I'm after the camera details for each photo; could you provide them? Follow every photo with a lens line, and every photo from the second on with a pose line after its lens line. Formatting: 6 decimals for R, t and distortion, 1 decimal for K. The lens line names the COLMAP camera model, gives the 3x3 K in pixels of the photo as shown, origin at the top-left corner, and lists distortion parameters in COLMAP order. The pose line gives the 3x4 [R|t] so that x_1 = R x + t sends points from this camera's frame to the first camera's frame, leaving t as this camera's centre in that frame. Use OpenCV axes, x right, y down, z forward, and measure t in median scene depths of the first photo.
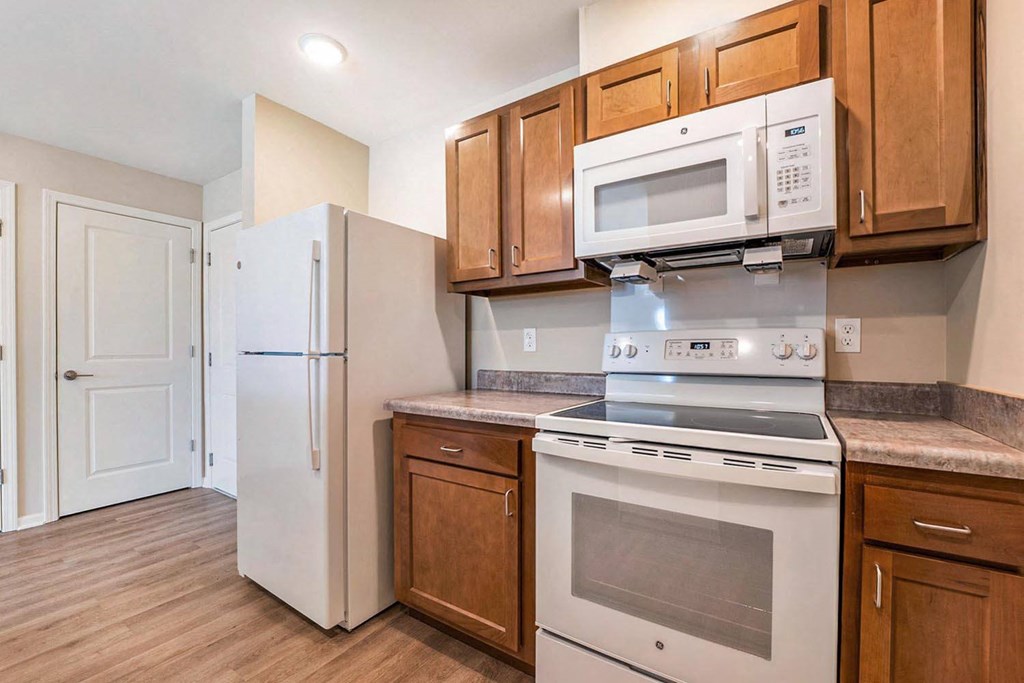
lens RADIAL K [[429.3, 0, 510.4], [0, 429.3, 353.1], [0, 0, 1]] dist [-0.027141, 0.000149]
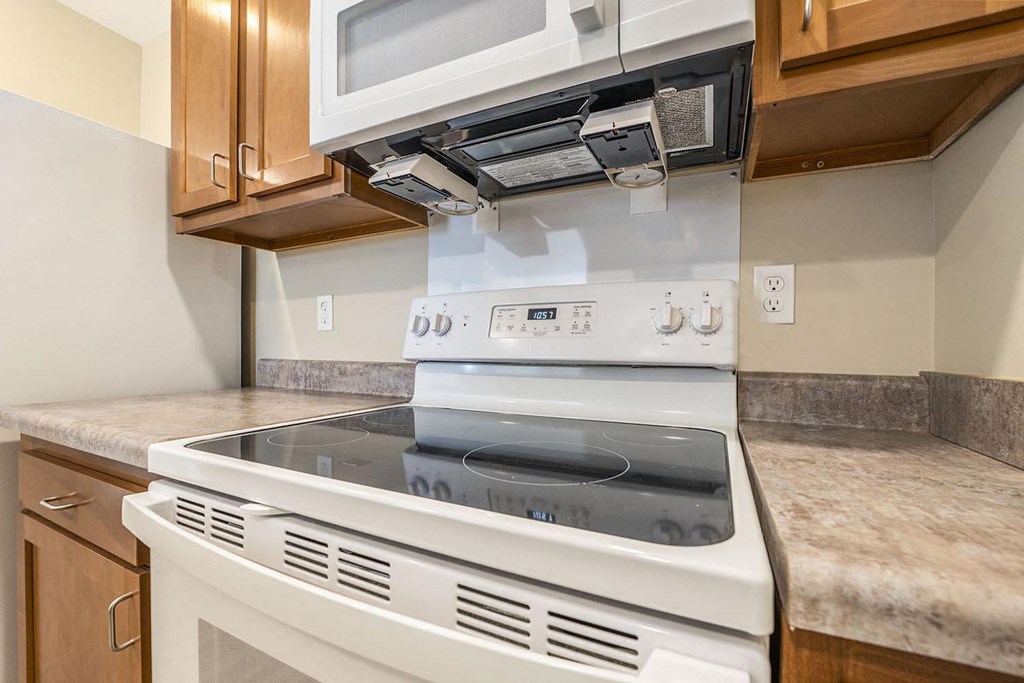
lens RADIAL K [[422.6, 0, 510.2], [0, 422.6, 347.0], [0, 0, 1]] dist [-0.023598, 0.000239]
pose [[0.991521, 0.008134, 0.129694, 0.357003], [-0.006679, 0.999910, -0.011649, 0.039873], [-0.129777, 0.010684, 0.991486, 0.465283]]
